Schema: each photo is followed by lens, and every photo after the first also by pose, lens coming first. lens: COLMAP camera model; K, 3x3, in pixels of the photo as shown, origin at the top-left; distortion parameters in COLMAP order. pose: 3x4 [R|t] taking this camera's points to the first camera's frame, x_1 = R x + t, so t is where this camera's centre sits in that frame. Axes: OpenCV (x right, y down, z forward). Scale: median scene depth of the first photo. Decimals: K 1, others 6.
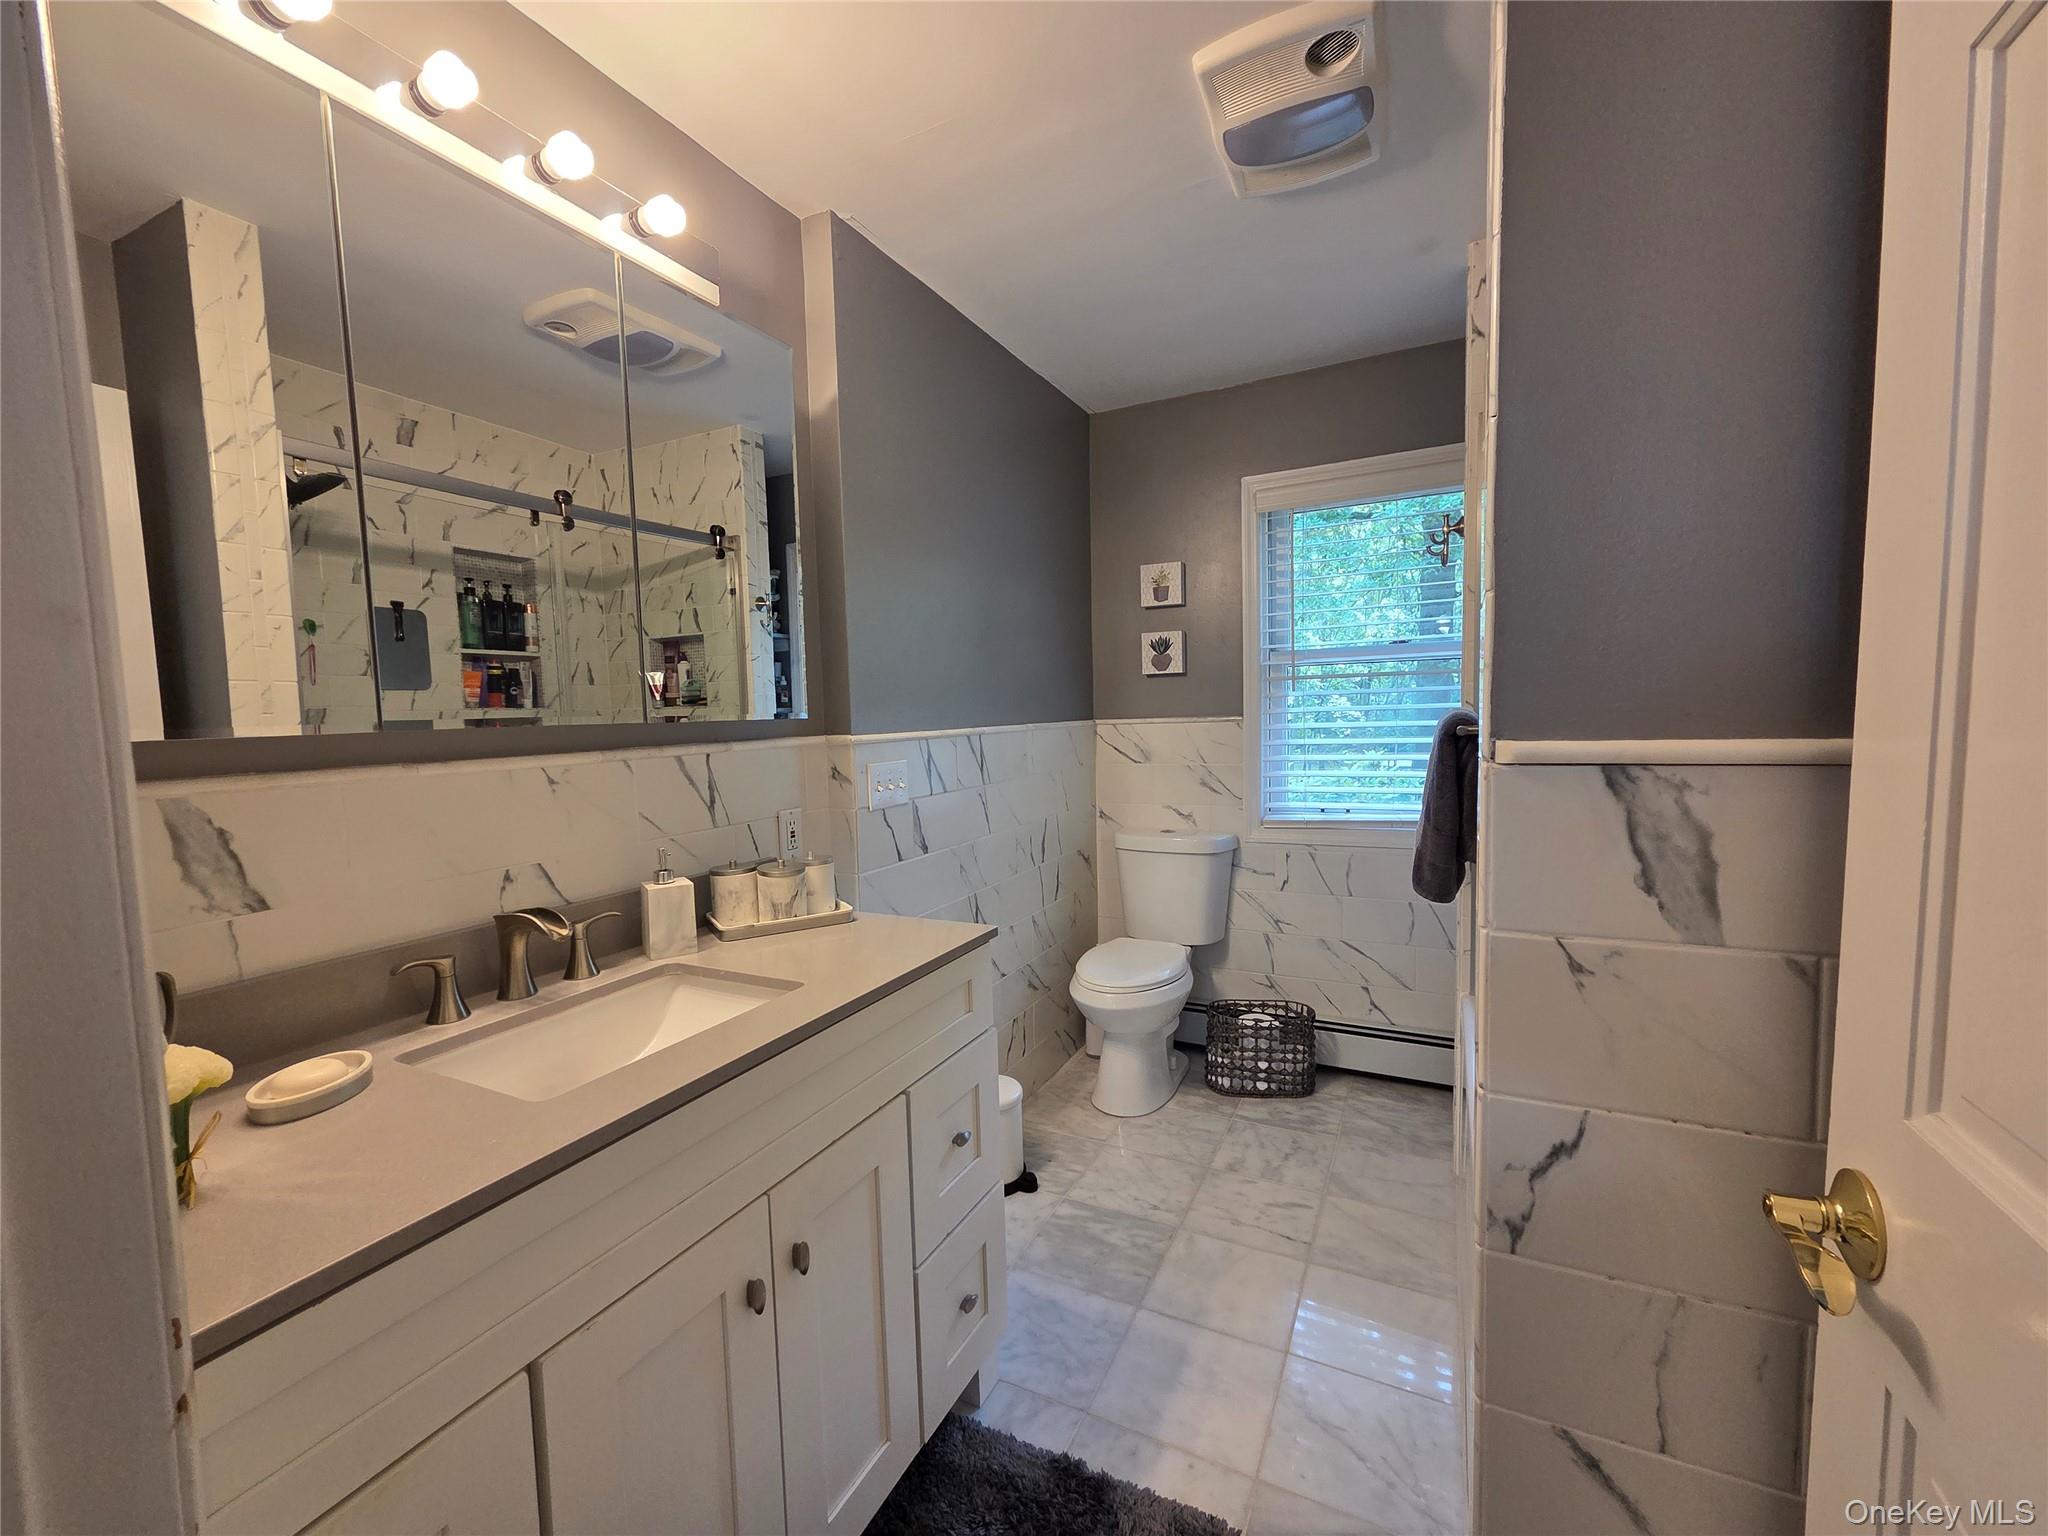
lens RADIAL K [[841.0, 0, 992.5], [0, 841.0, 772.6], [0, 0, 1]] dist [-0.001267, -0.000195]
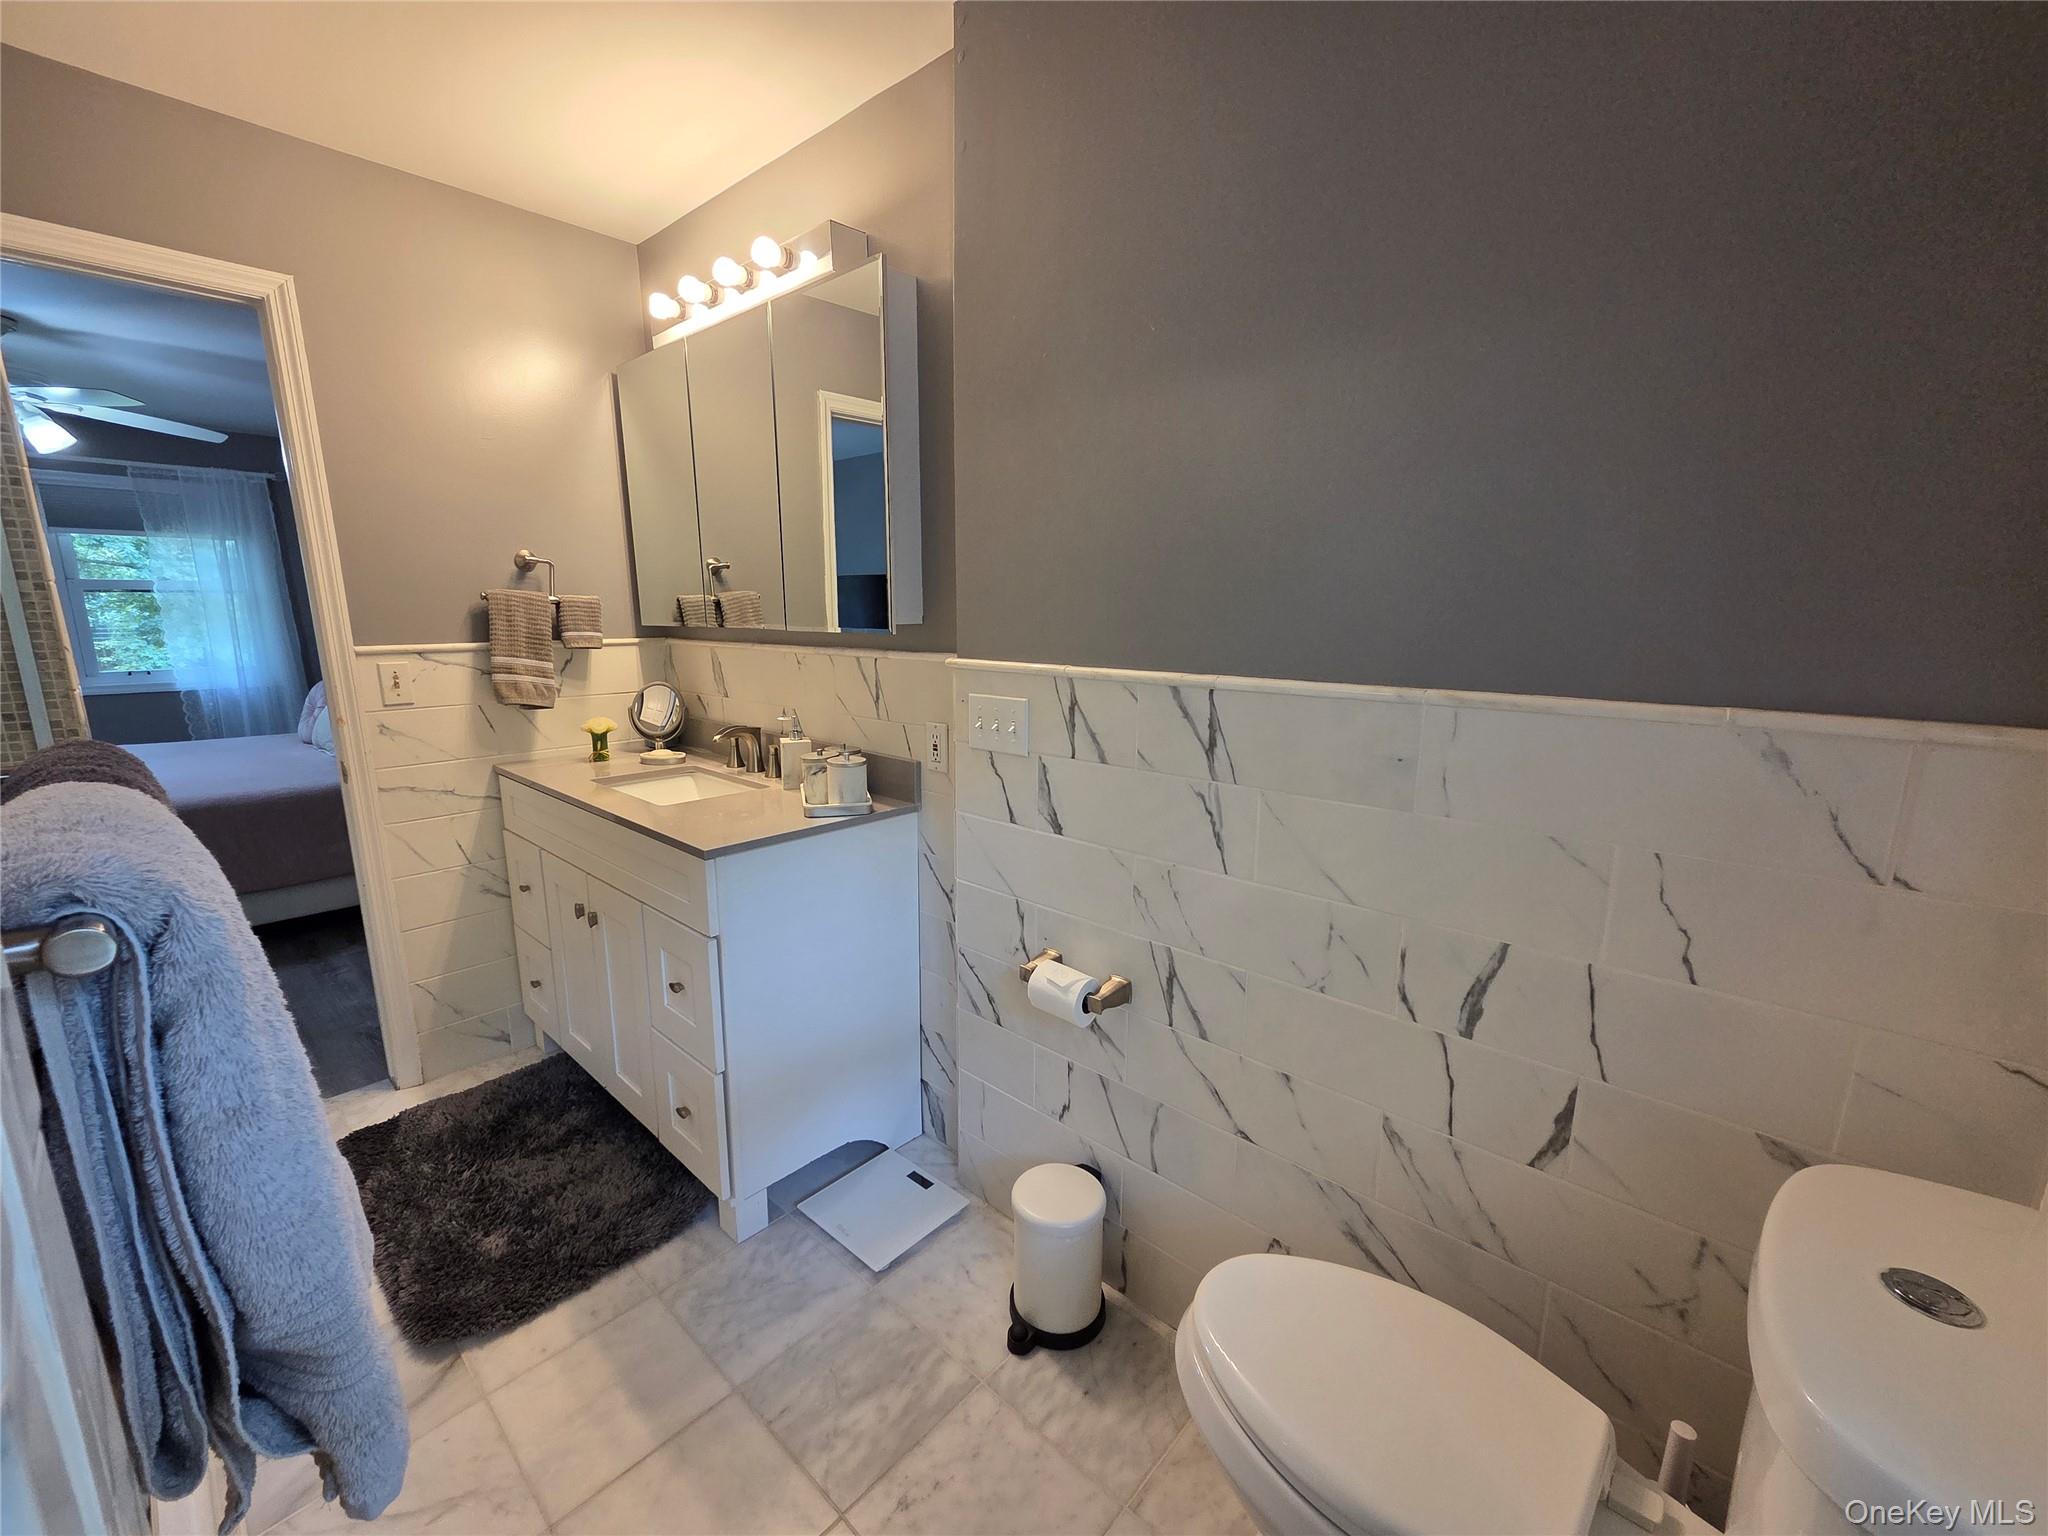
lens RADIAL K [[835.3, 0, 999.1], [0, 835.3, 771.7], [0, 0, 1]] dist [0.003372, 0.000561]
pose [[-0.260164, 0.221911, -0.939718, 0.663375], [-0.061719, 0.967420, 0.245539, -0.143446], [0.963590, 0.121879, -0.237991, 1.229683]]
